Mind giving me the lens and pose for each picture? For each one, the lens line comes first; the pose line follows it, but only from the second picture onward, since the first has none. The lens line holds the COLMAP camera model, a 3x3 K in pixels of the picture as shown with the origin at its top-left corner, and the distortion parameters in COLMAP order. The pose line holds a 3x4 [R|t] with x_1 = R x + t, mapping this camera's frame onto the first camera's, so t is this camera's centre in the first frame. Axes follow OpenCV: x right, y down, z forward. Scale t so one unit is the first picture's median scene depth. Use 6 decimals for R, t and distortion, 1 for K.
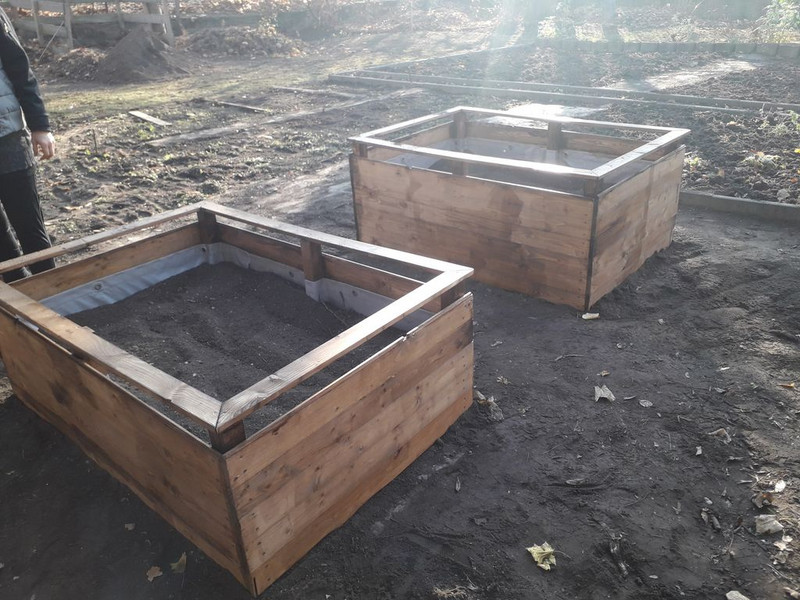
lens RADIAL K [[623.6, 0, 400.0], [0, 623.6, 300.0], [0, 0, 1]] dist [-0.007632, -0.002632]
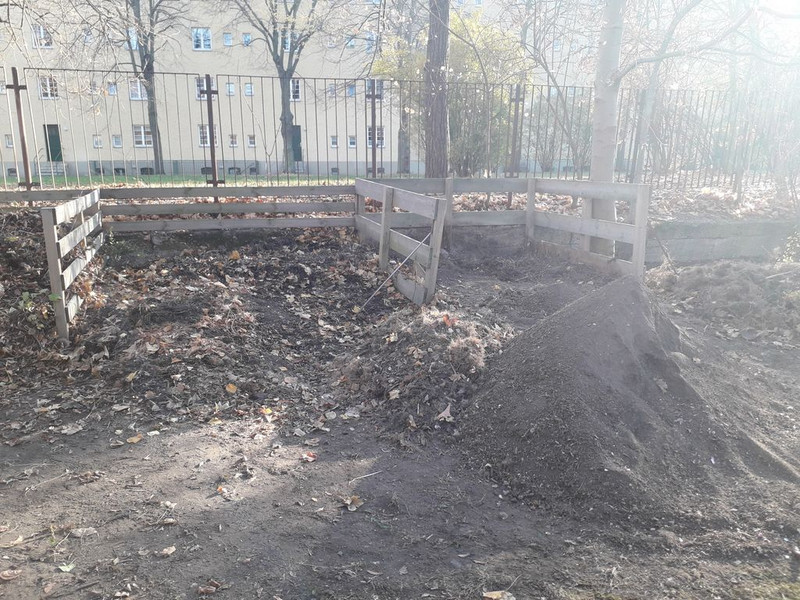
lens RADIAL K [[623.6, 0, 400.0], [0, 623.6, 300.0], [0, 0, 1]] dist [-0.007632, -0.002632]
pose [[0.858995, 0.128658, -0.495555, -0.300811], [-0.250658, 0.949658, -0.187937, -0.285947], [0.446428, 0.285652, 0.848001, 0.566591]]
